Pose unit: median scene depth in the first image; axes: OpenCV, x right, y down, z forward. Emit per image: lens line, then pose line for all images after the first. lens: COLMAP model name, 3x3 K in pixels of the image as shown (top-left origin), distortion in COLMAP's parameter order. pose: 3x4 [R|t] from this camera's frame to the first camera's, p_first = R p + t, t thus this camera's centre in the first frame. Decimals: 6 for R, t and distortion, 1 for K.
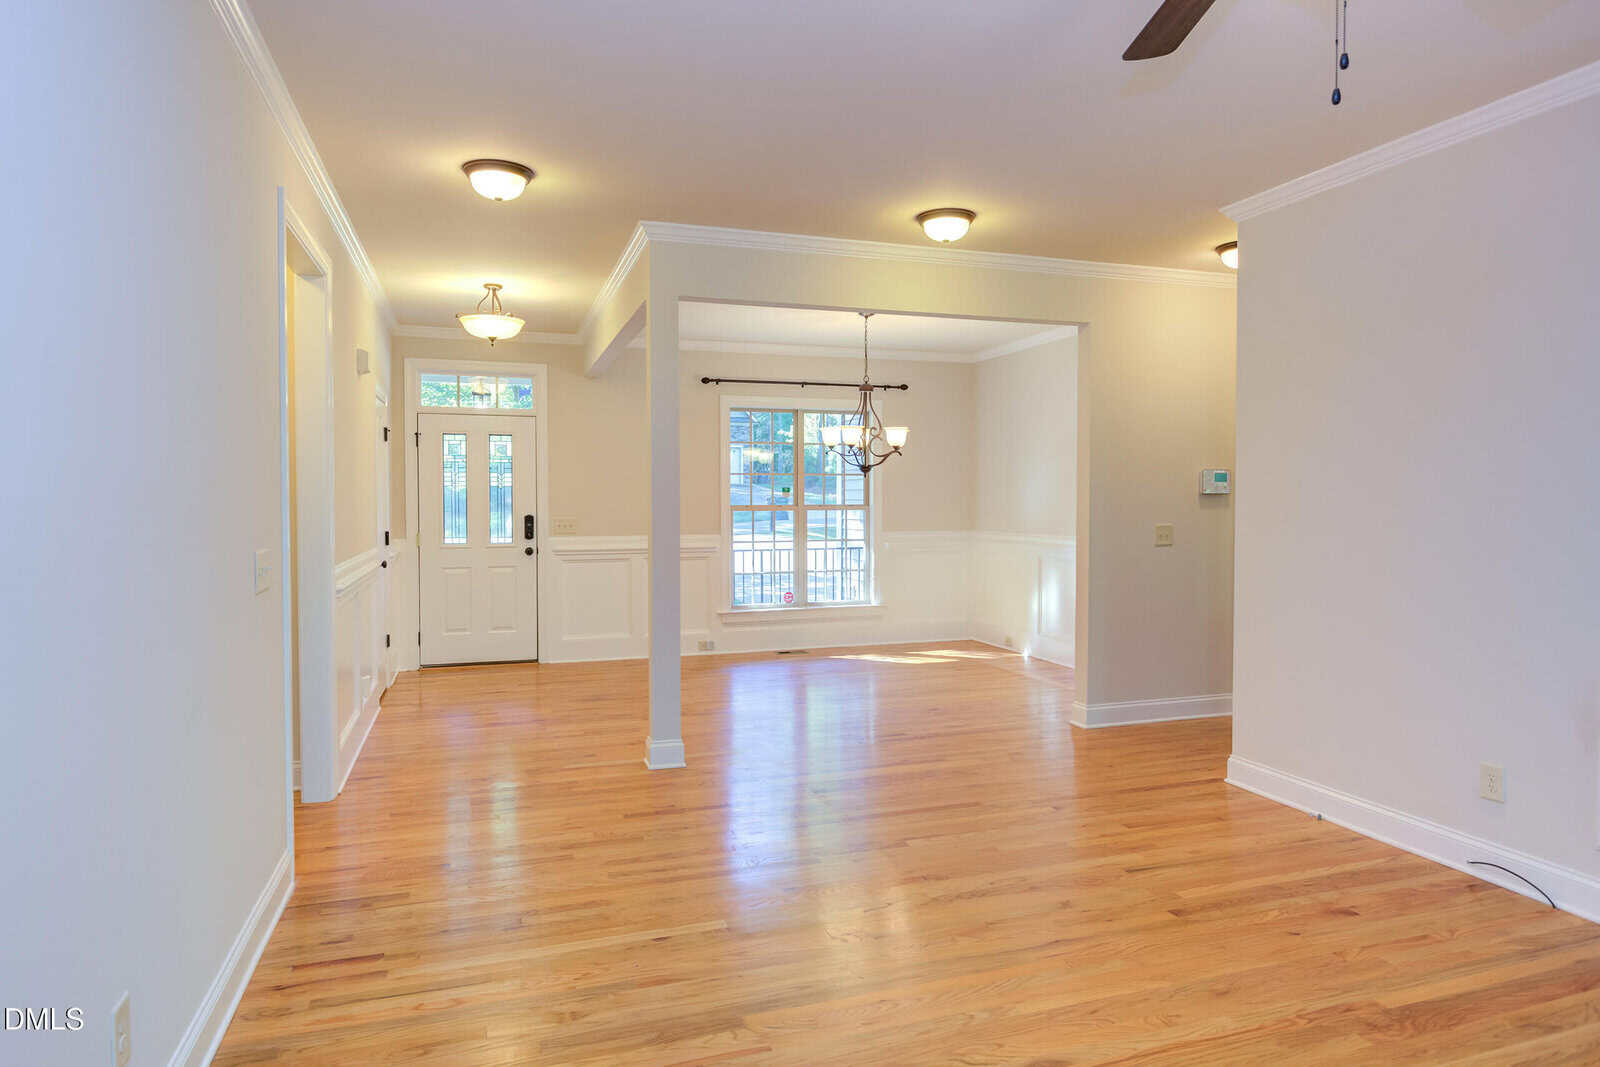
lens RADIAL K [[933.5, 0, 810.8], [0, 933.5, 518.0], [0, 0, 1]] dist [0.018145, -0.011406]
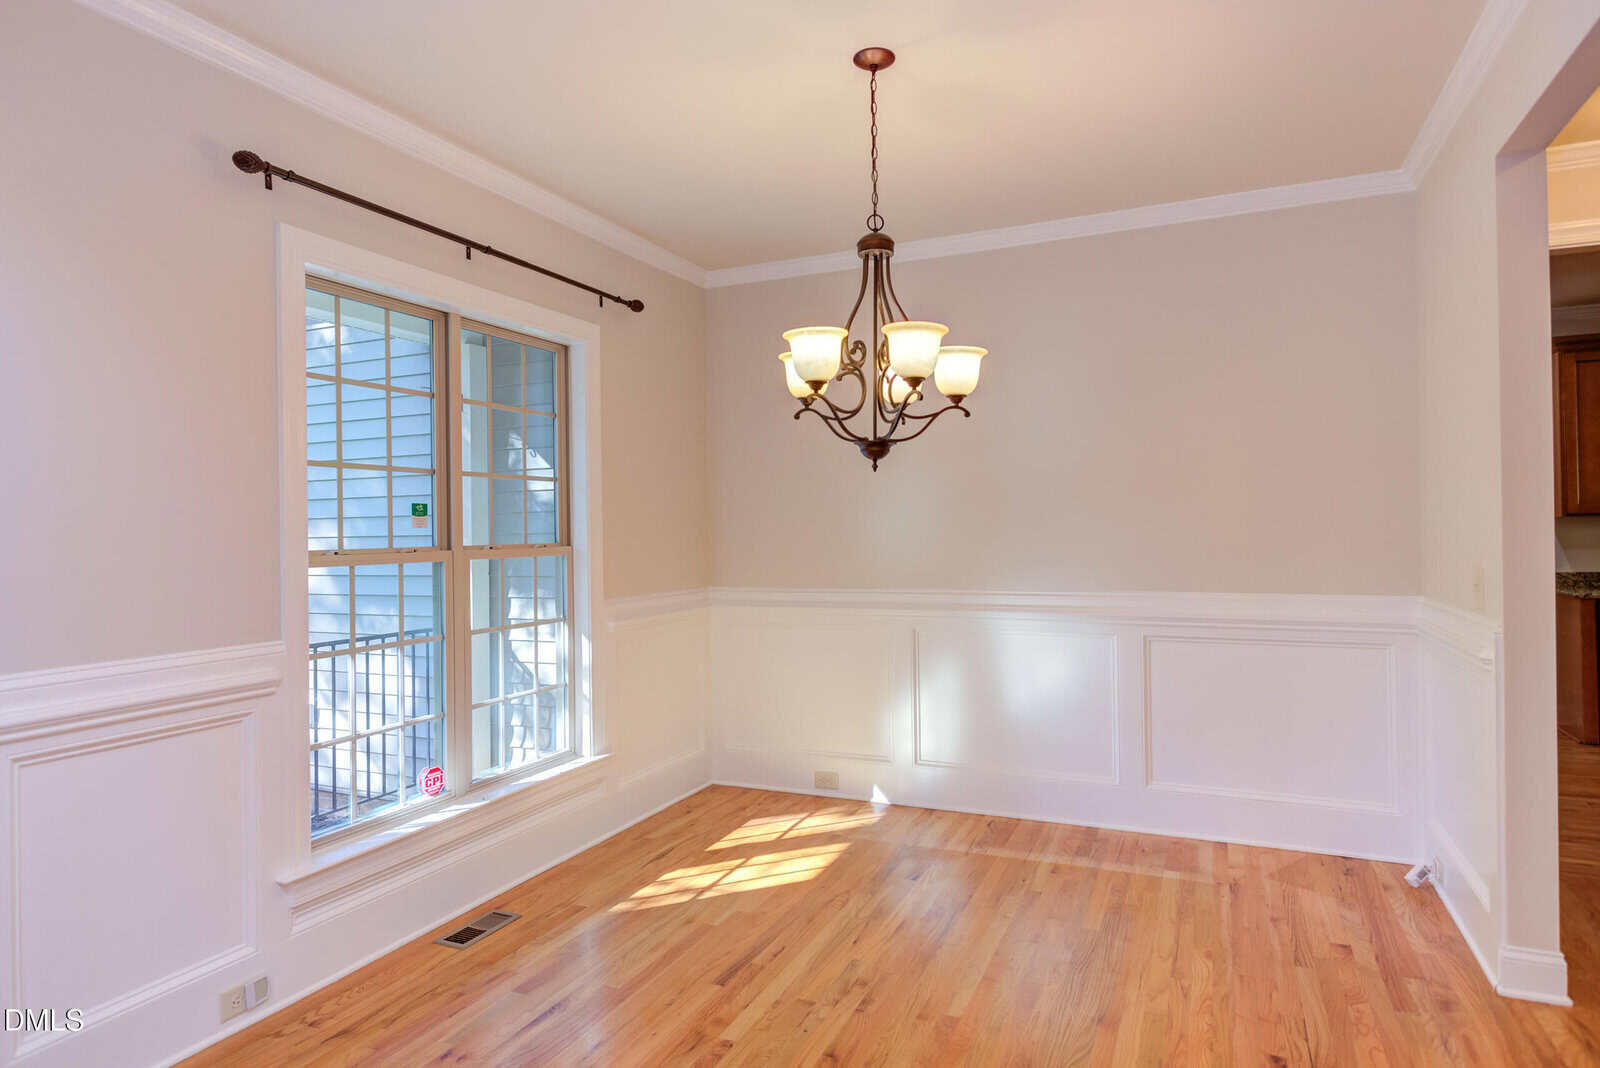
lens RADIAL K [[933.5, 0, 798.8], [0, 933.5, 522.3], [0, 0, 1]] dist [0.018145, -0.011406]
pose [[0.696000, -0.003425, 0.718033, -0.389001], [0.030933, 0.999203, -0.025217, -0.018940], [-0.717375, 0.039762, 0.695552, 1.187004]]
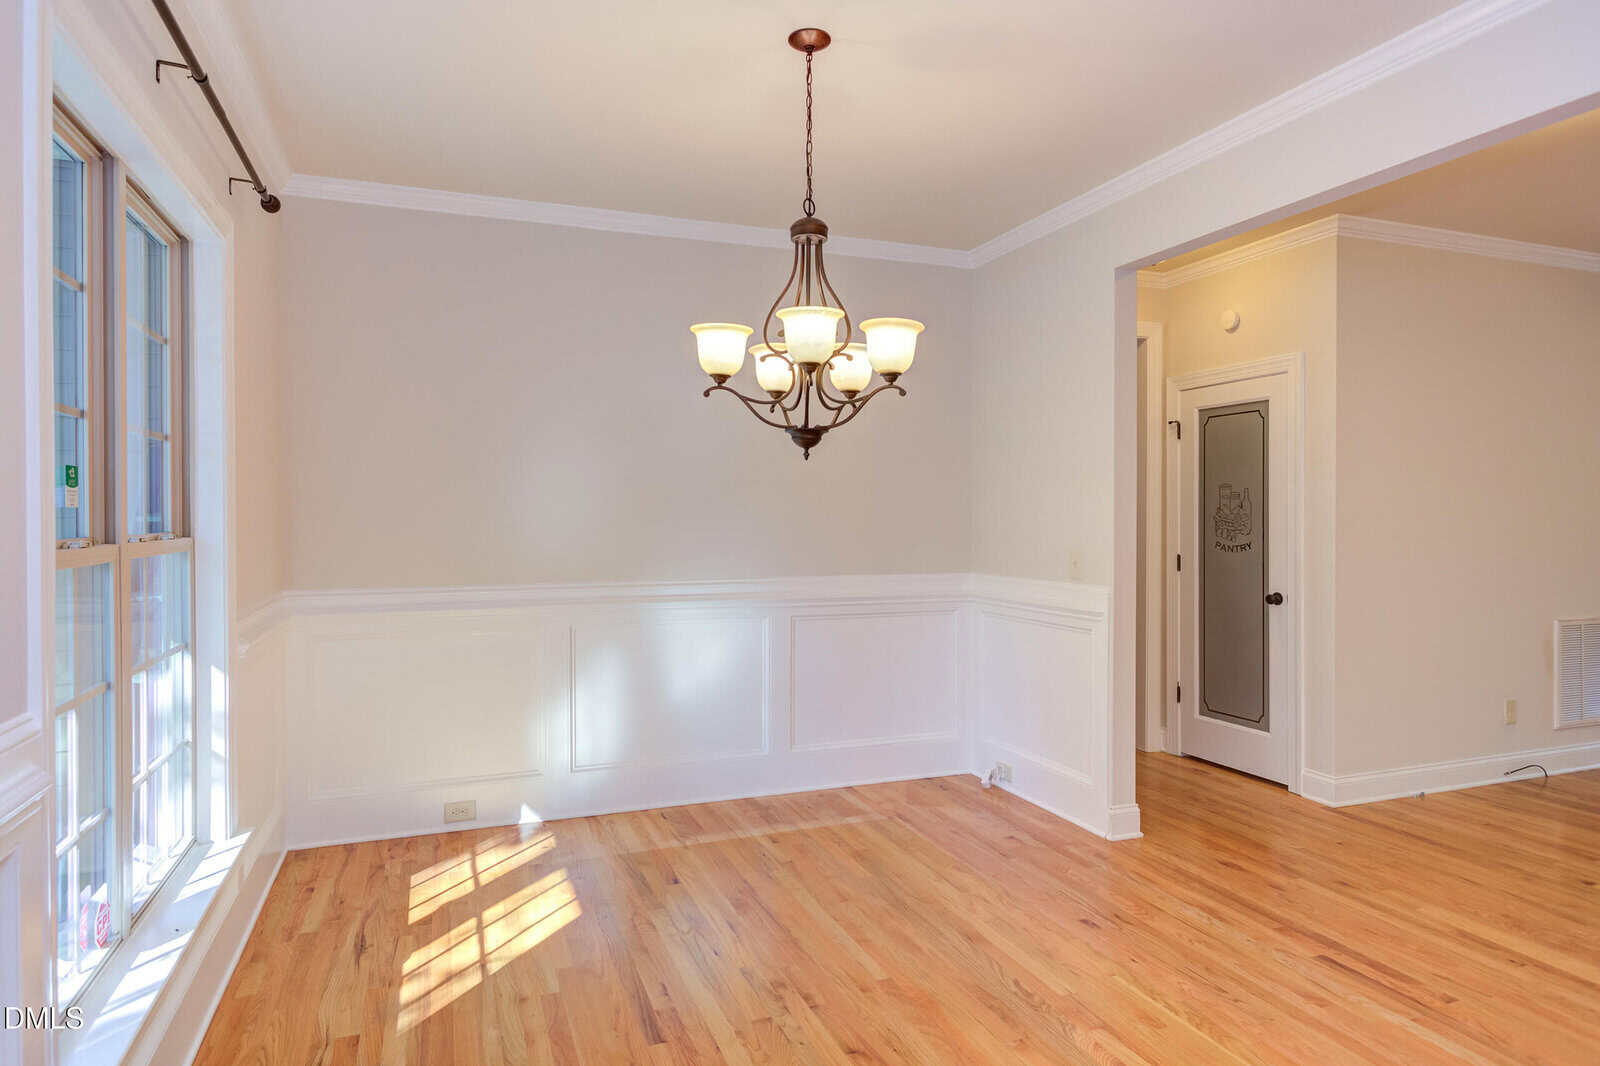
lens RADIAL K [[933.5, 0, 820.2], [0, 933.5, 522.2], [0, 0, 1]] dist [0.018145, -0.011406]
pose [[-0.018744, -0.006218, 0.999805, -0.519783], [0.024735, 0.999672, 0.006681, -0.029786], [-0.999518, 0.024856, -0.018584, 1.584956]]
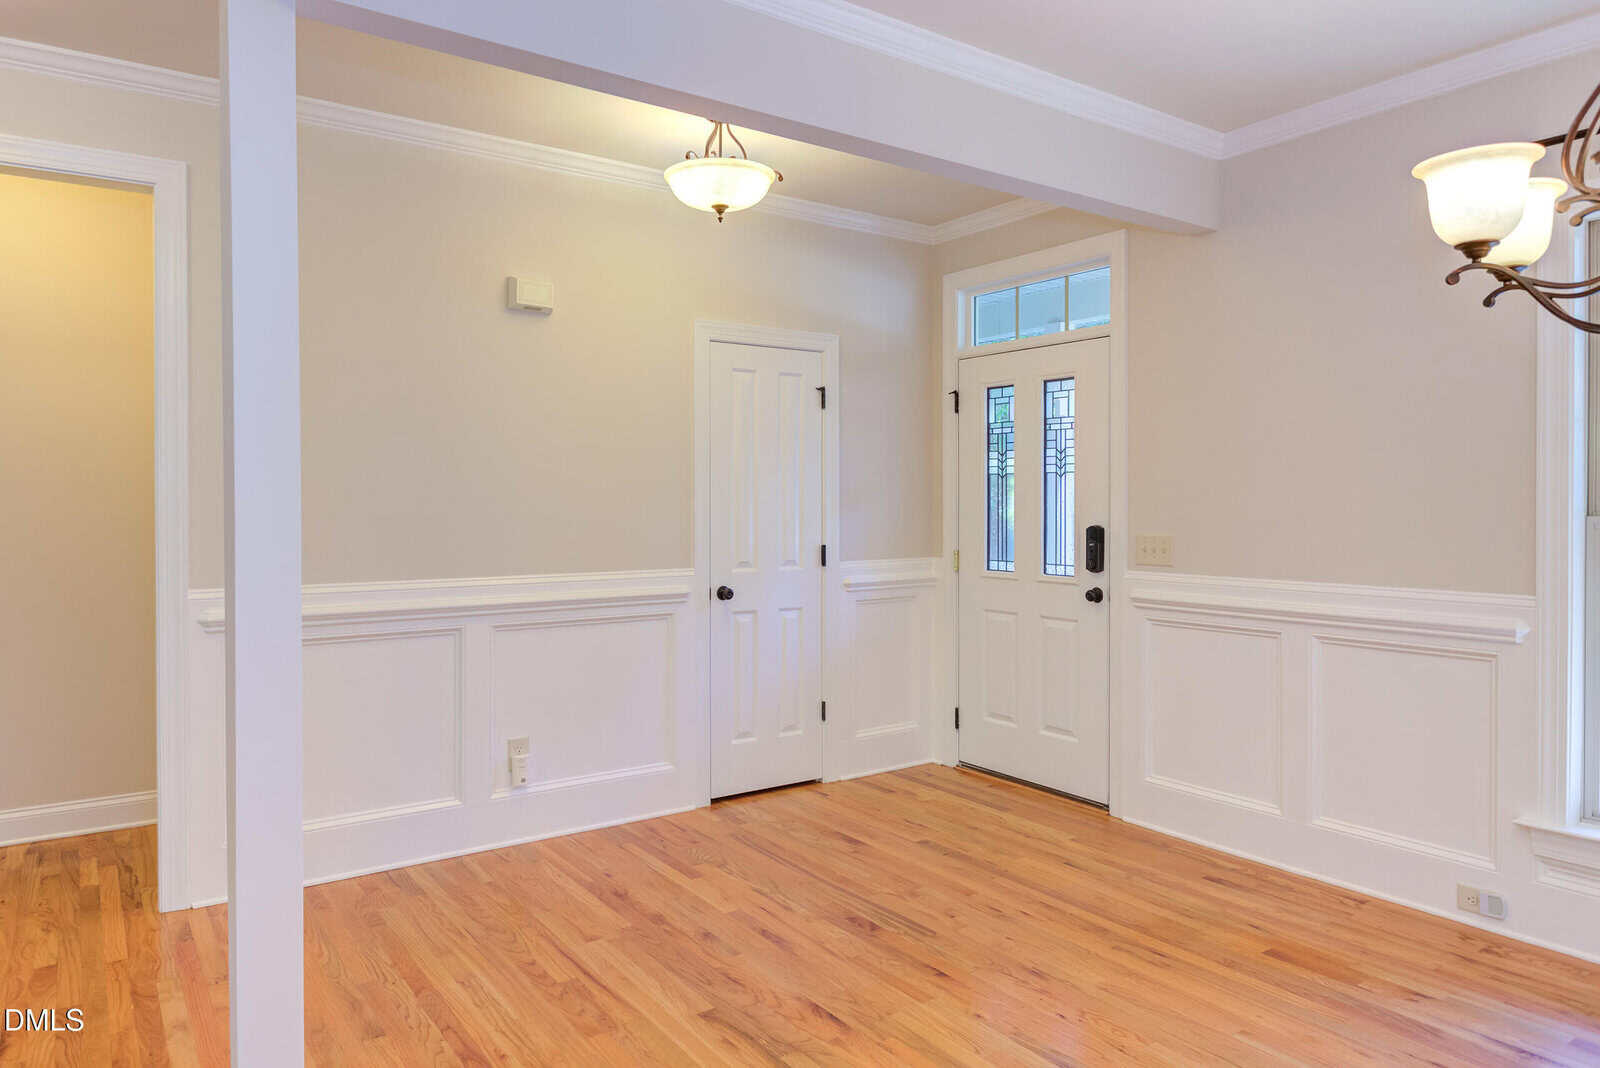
lens RADIAL K [[1008.7, 0, 801.3], [0, 1008.7, 526.0], [0, 0, 1]] dist [0.006343, -0.004556]
pose [[0.280249, 0.019389, -0.959732, 0.338956], [-0.022232, 0.999659, 0.013704, -0.012425], [0.959670, 0.017497, 0.280584, 1.191739]]
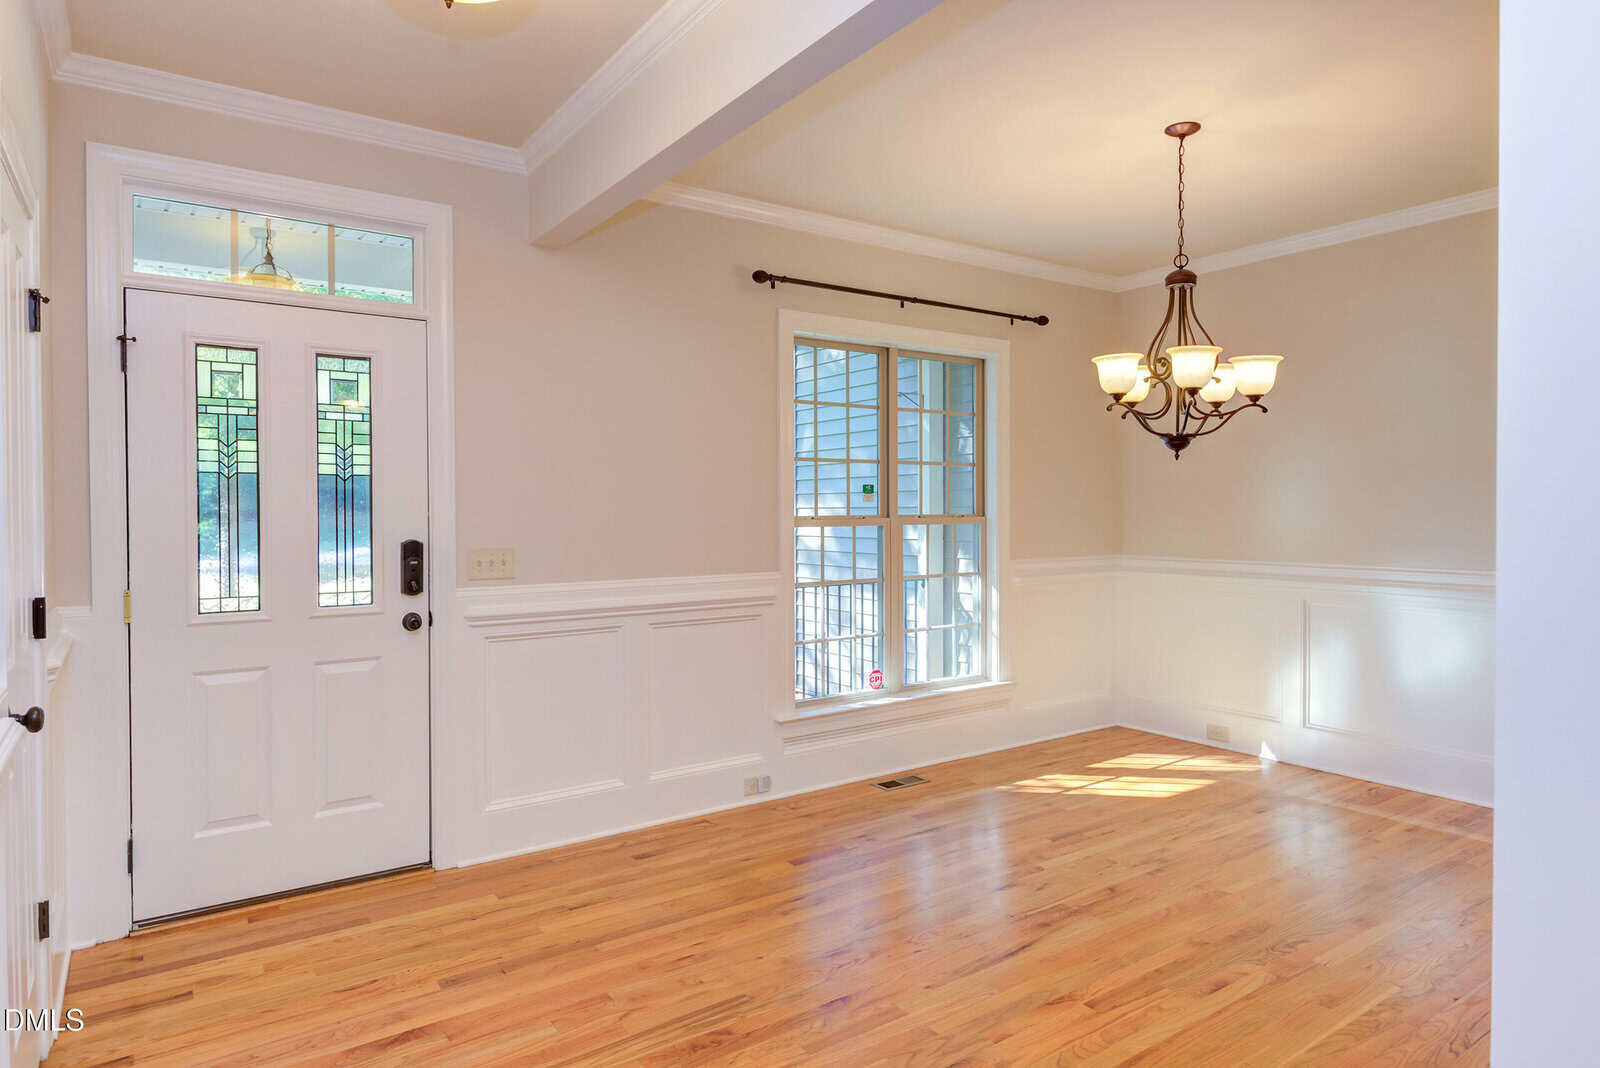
lens RADIAL K [[933.5, 0, 802.6], [0, 933.5, 519.7], [0, 0, 1]] dist [0.018145, -0.011406]
pose [[0.964259, -0.006211, 0.264890, -0.418665], [0.009283, 0.999903, -0.010349, -0.011594], [-0.264800, 0.012438, 0.964223, 0.907981]]
